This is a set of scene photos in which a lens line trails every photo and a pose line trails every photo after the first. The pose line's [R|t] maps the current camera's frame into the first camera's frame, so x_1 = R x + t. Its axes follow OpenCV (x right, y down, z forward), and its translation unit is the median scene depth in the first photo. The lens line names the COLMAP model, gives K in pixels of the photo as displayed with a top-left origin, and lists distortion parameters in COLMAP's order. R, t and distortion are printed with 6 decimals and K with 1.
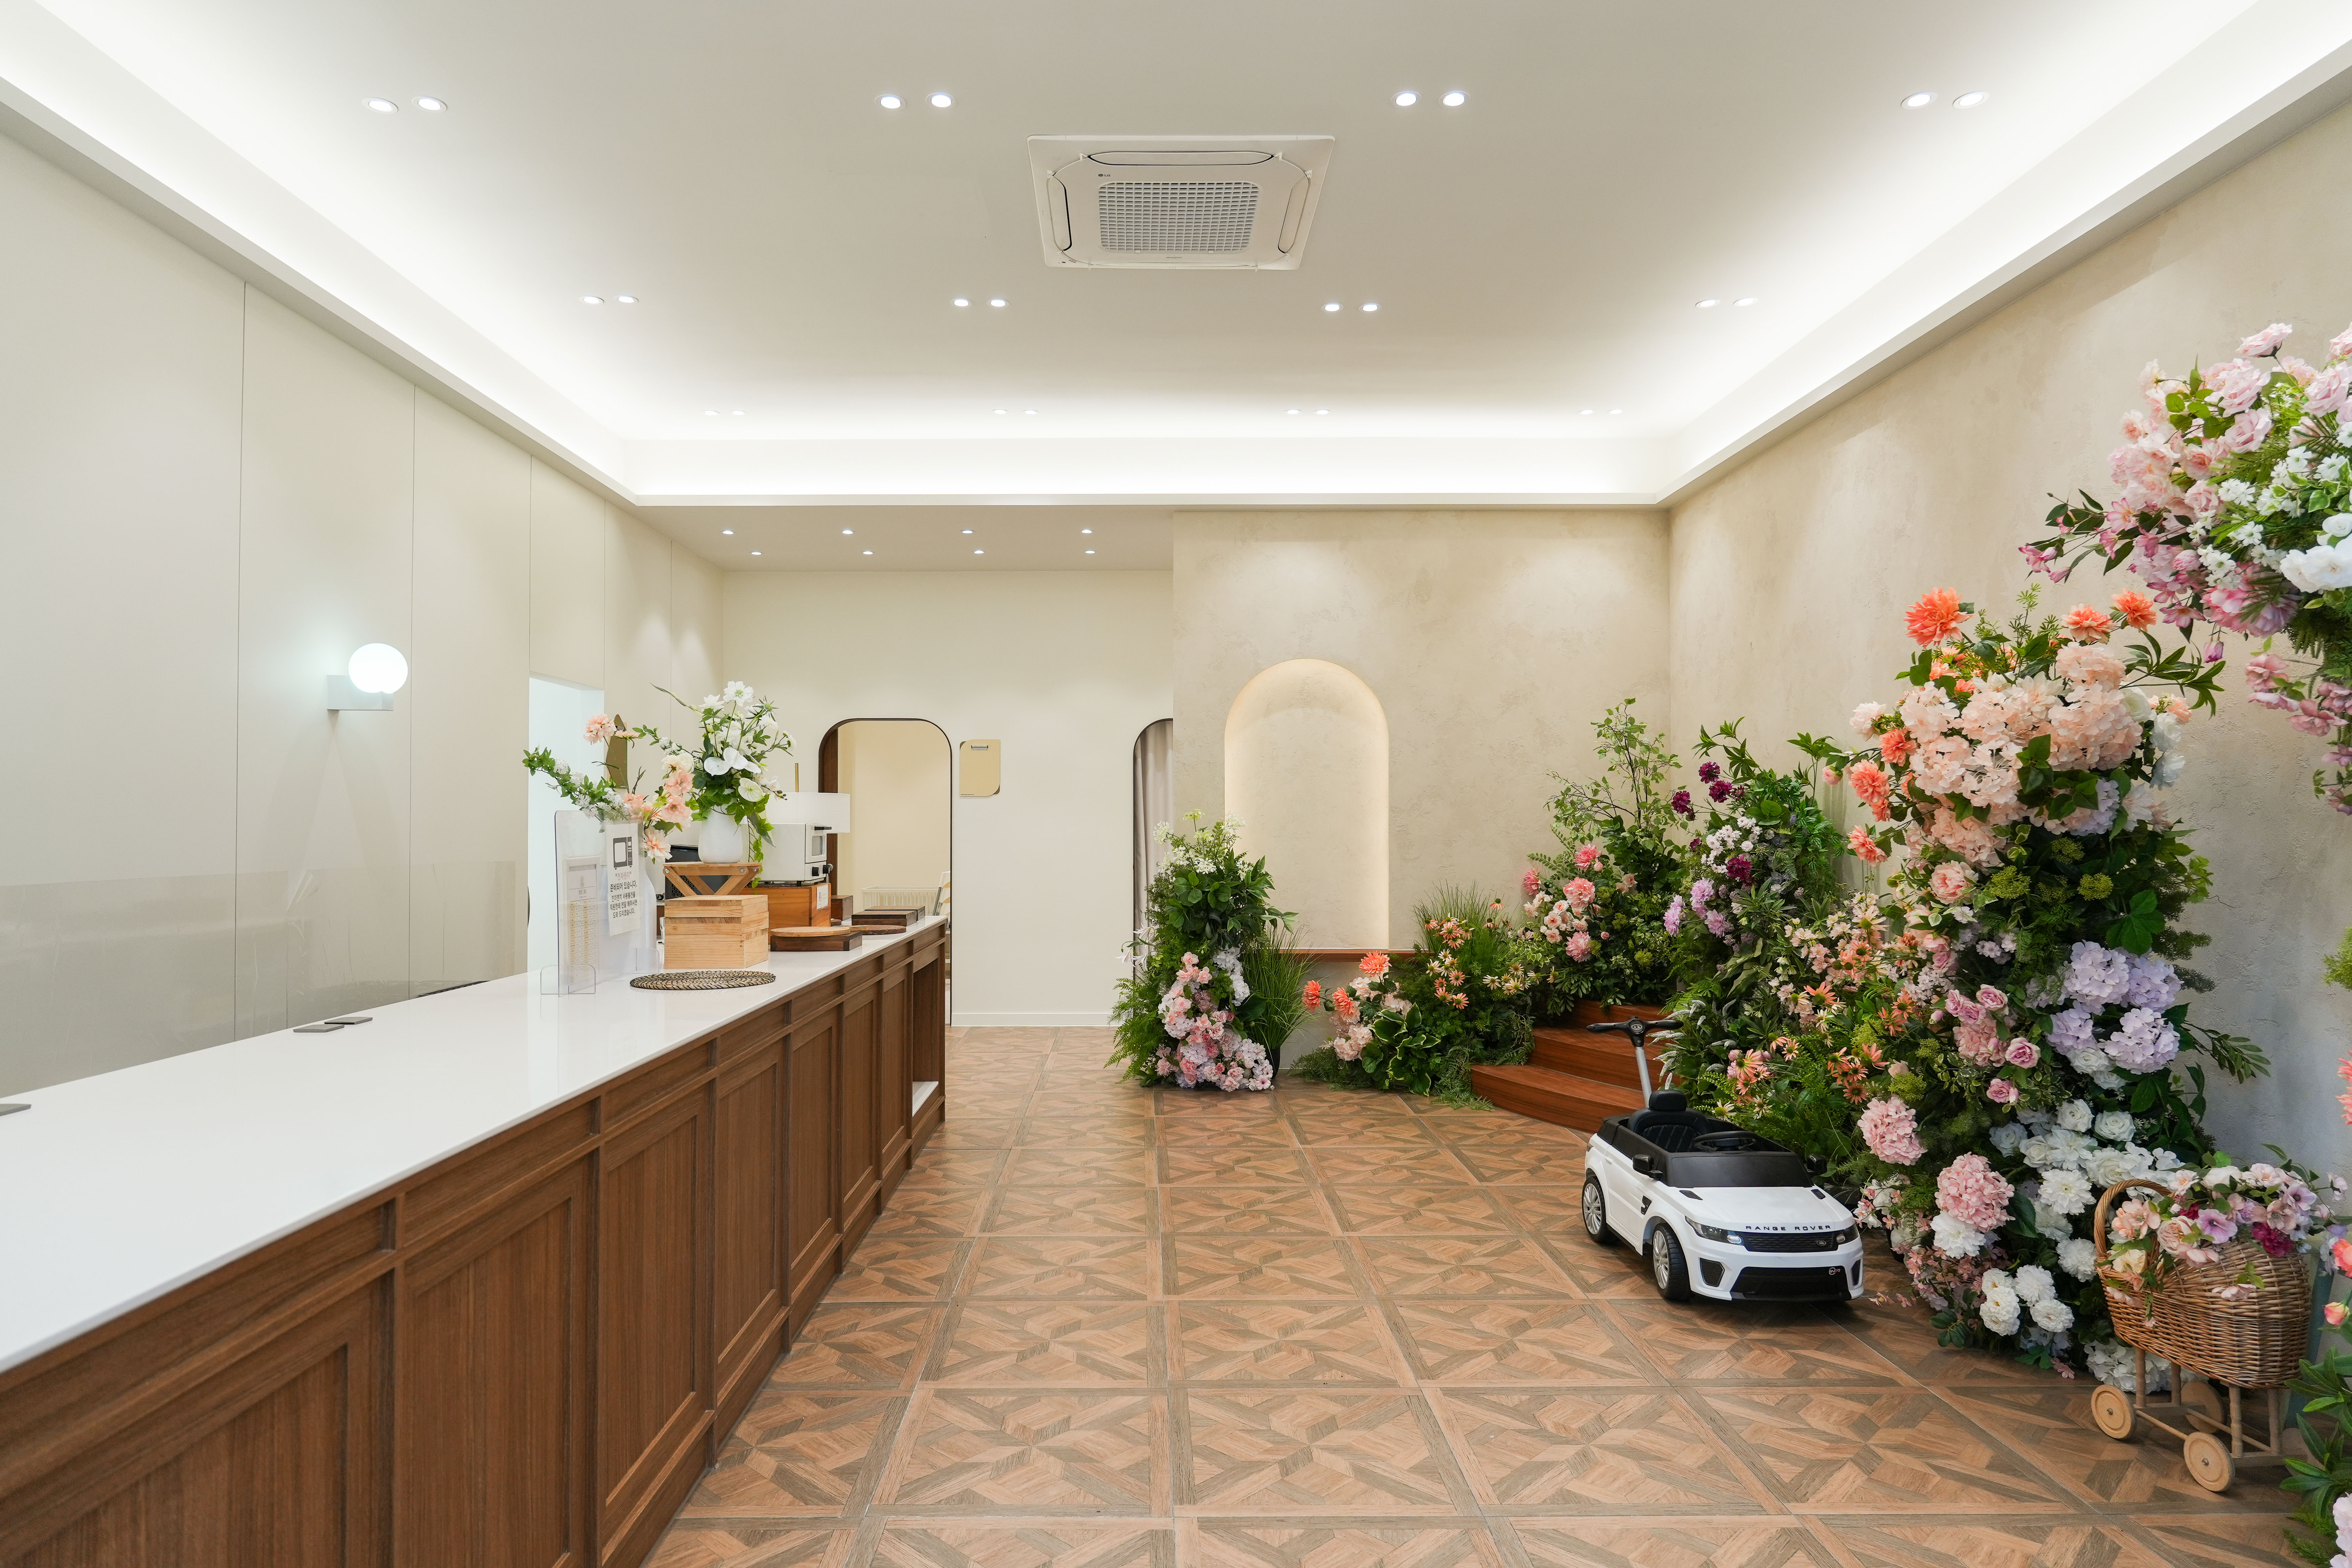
lens RADIAL K [[1374.7, 0, 1176.0], [0, 1374.7, 784.0], [0, 0, 1]] dist [-0.001776, -0.000022]
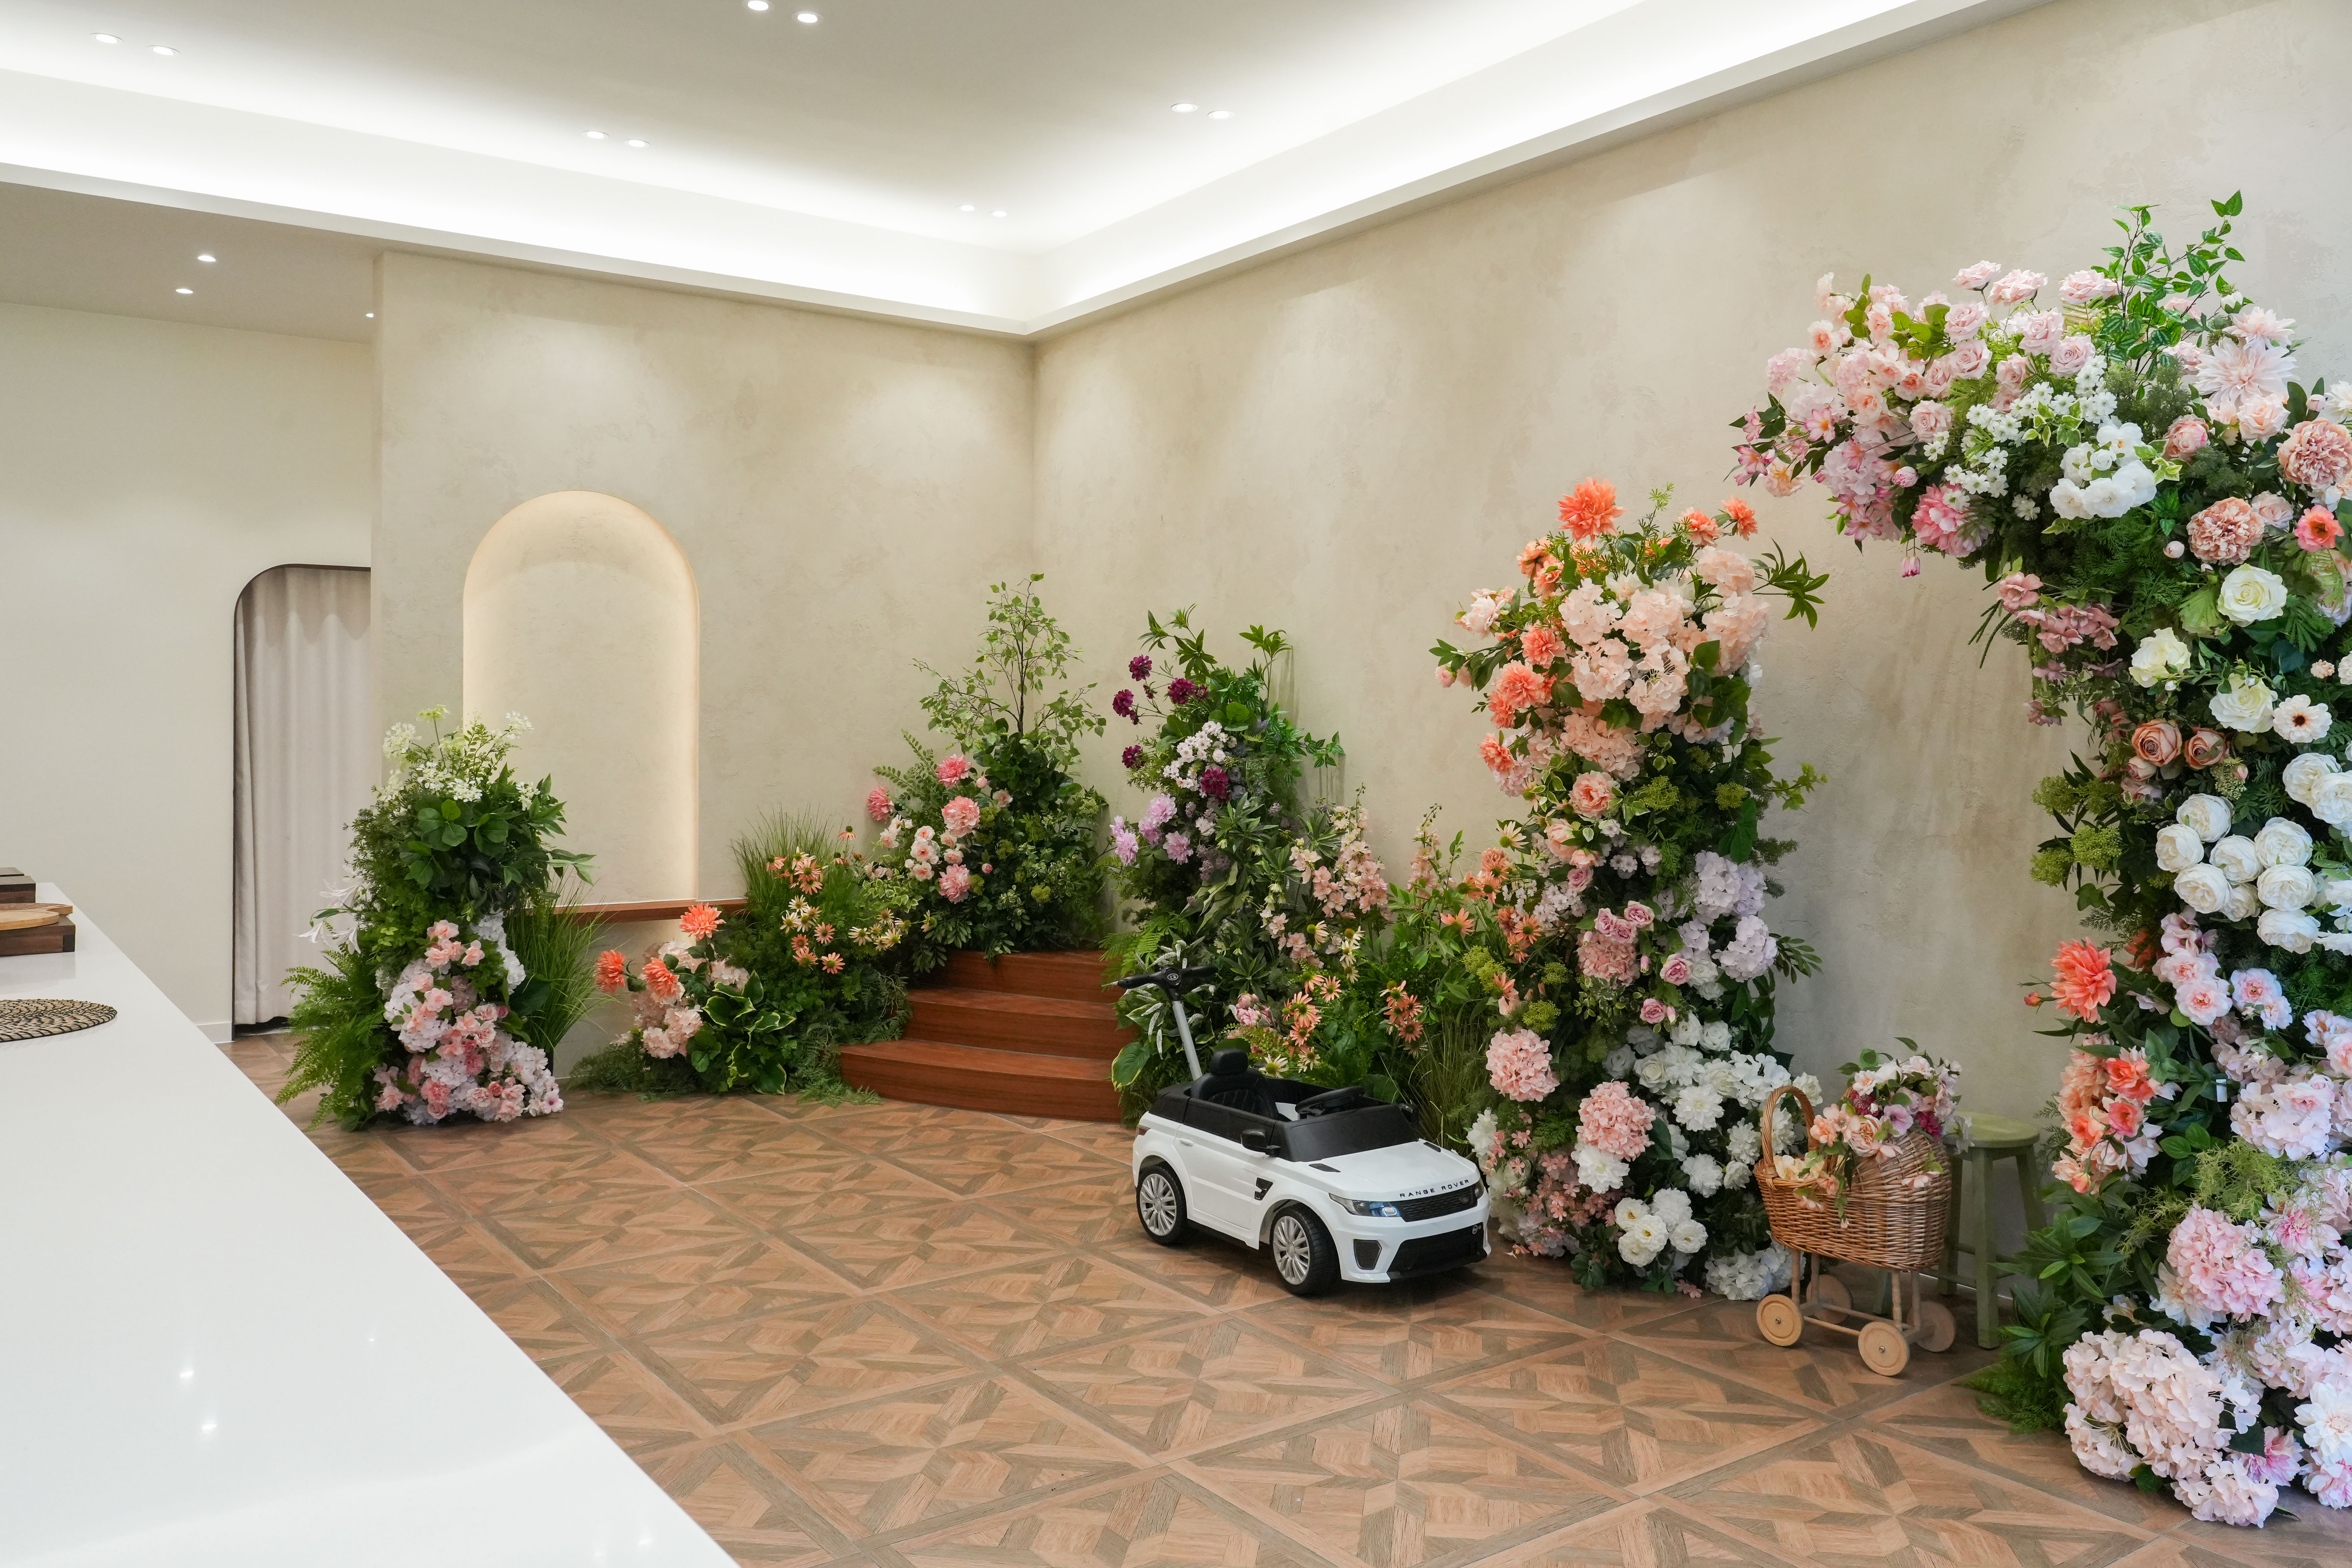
lens RADIAL K [[1770.5, 0, 1184.6], [0, 1770.5, 700.7], [0, 0, 1]] dist [-0.000904, -0.008324]
pose [[0.814187, 0.012002, 0.580479, -0.238368], [-0.020356, 0.999762, 0.007880, 0.002748], [-0.580246, -0.018232, 0.814237, 0.118557]]
